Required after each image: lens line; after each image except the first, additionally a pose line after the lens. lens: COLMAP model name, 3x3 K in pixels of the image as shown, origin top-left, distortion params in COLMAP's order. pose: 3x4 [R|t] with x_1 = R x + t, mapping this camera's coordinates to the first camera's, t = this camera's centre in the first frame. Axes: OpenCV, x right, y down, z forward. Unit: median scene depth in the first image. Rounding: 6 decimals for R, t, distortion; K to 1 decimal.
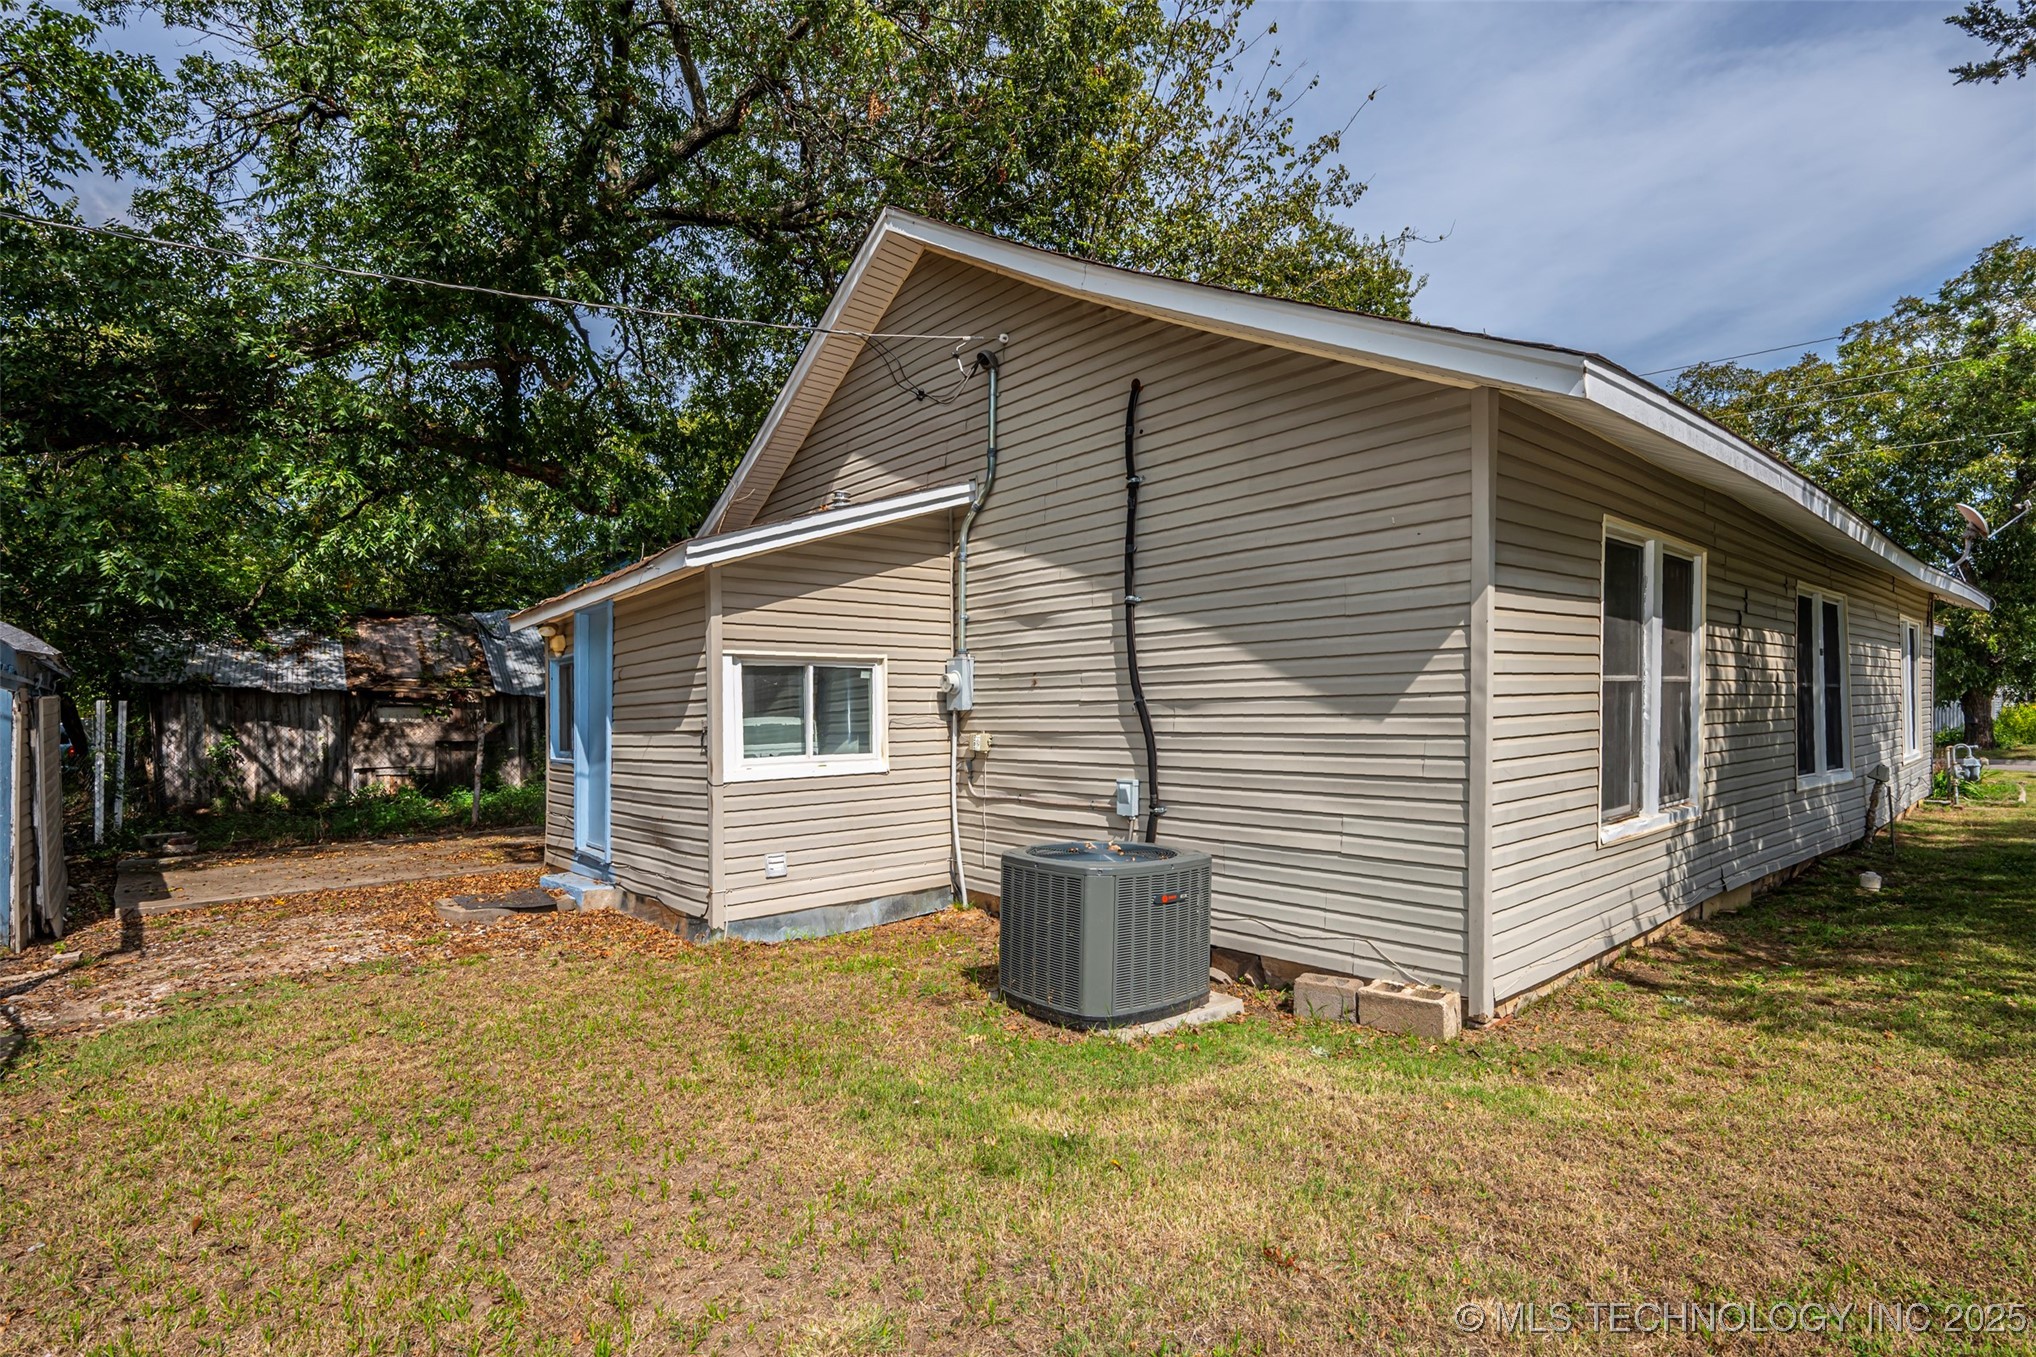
lens RADIAL K [[976.9, 0, 1013.1], [0, 976.9, 682.9], [0, 0, 1]] dist [0.000430, -0.000031]
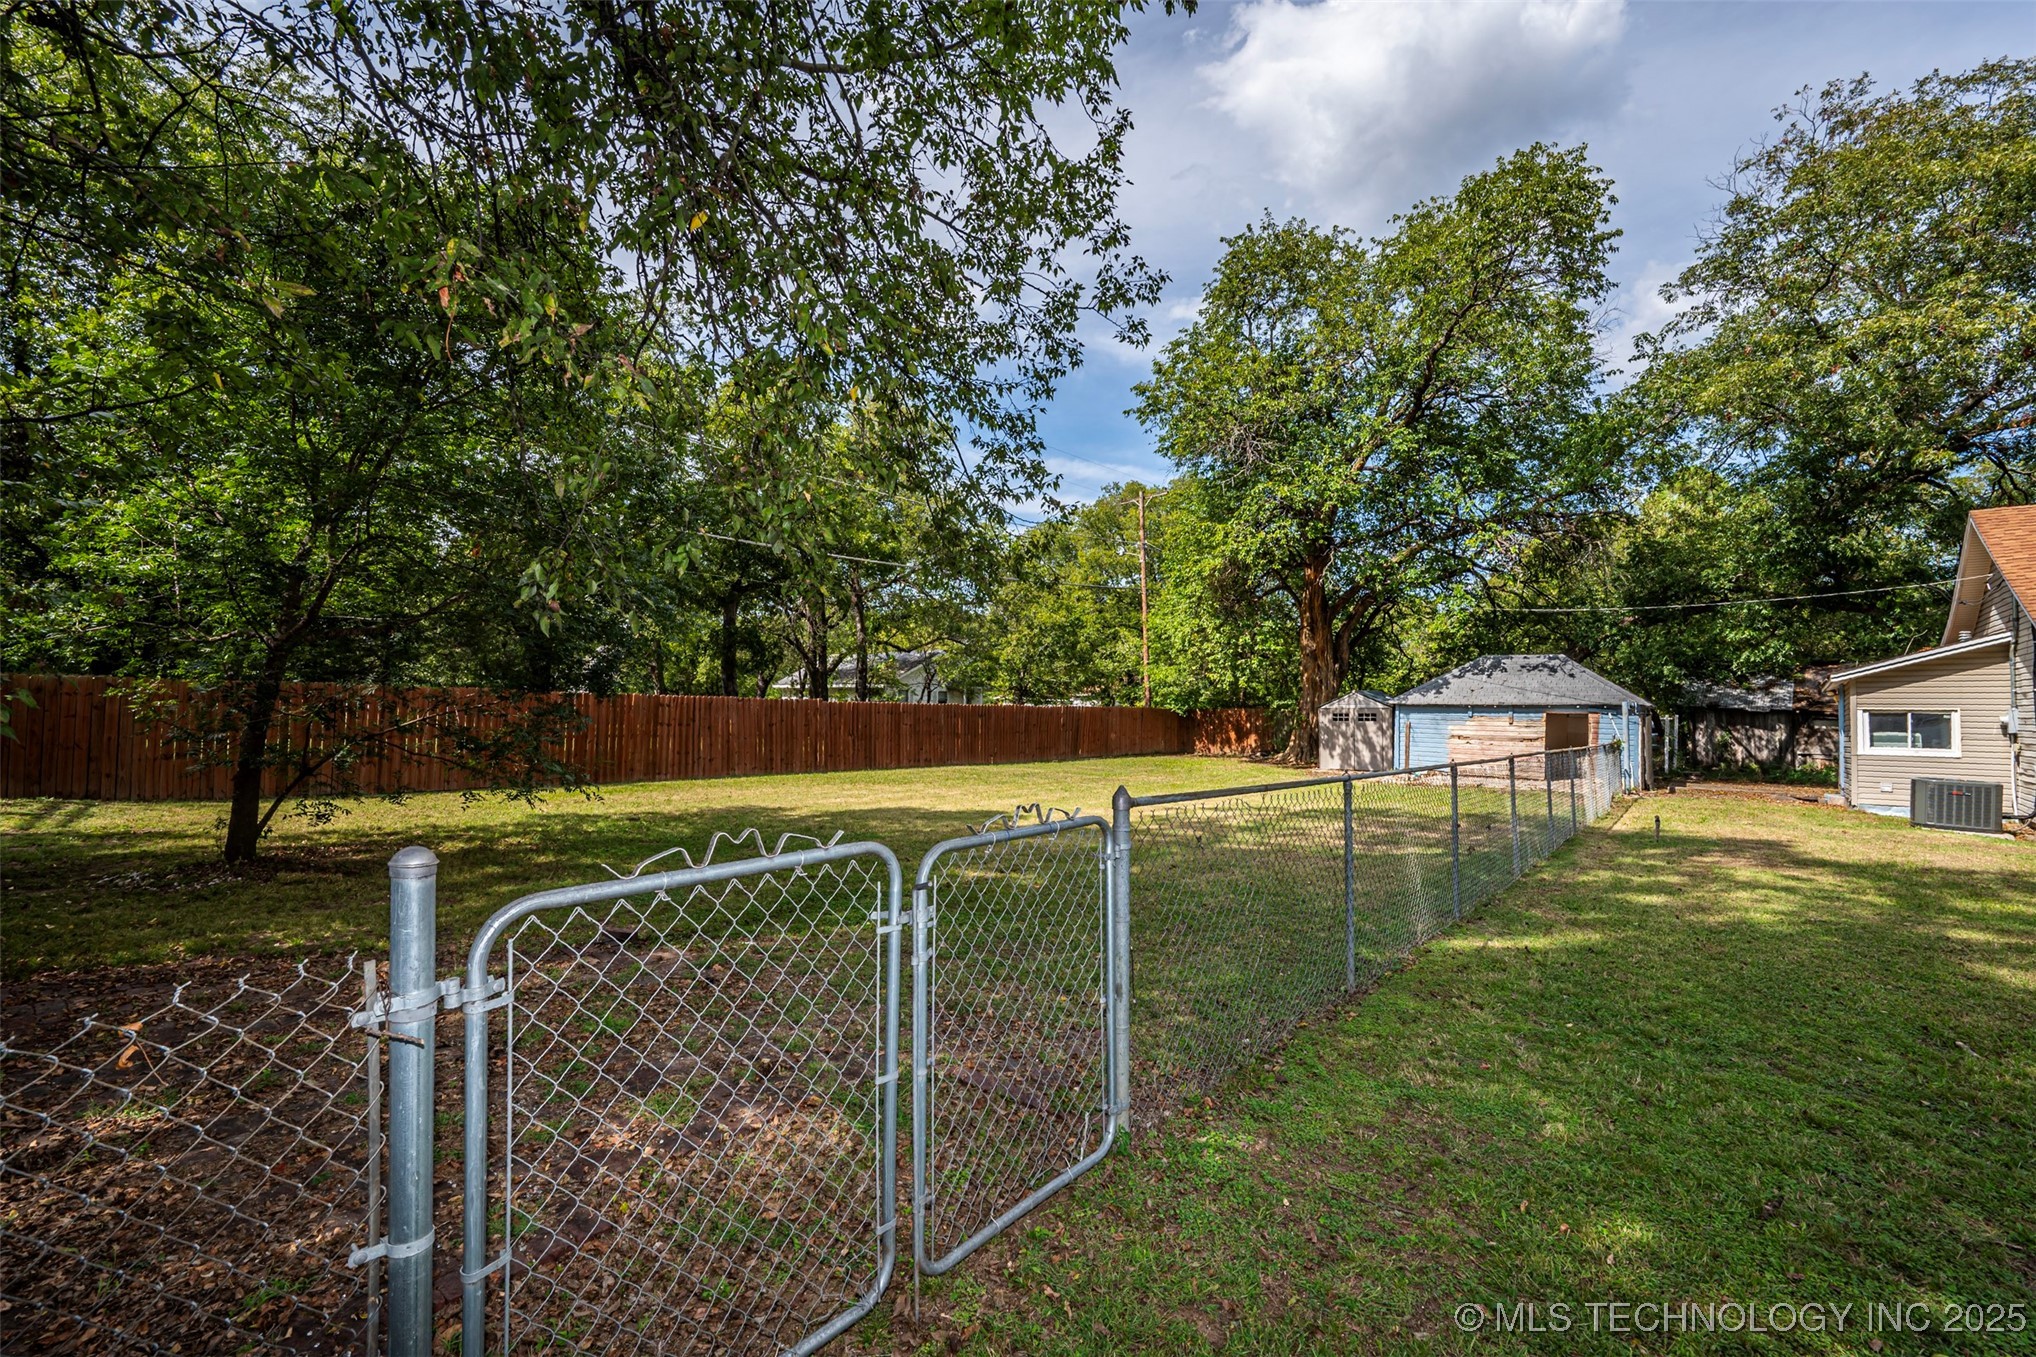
lens RADIAL K [[828.9, 0, 1037.3], [0, 828.9, 693.7], [0, 0, 1]] dist [-0.001755, -0.000089]
pose [[0.154953, -0.002293, -0.987919, 0.635961], [0.009016, 0.999959, -0.000907, -0.035145], [0.987881, -0.008766, 0.154967, -0.640940]]
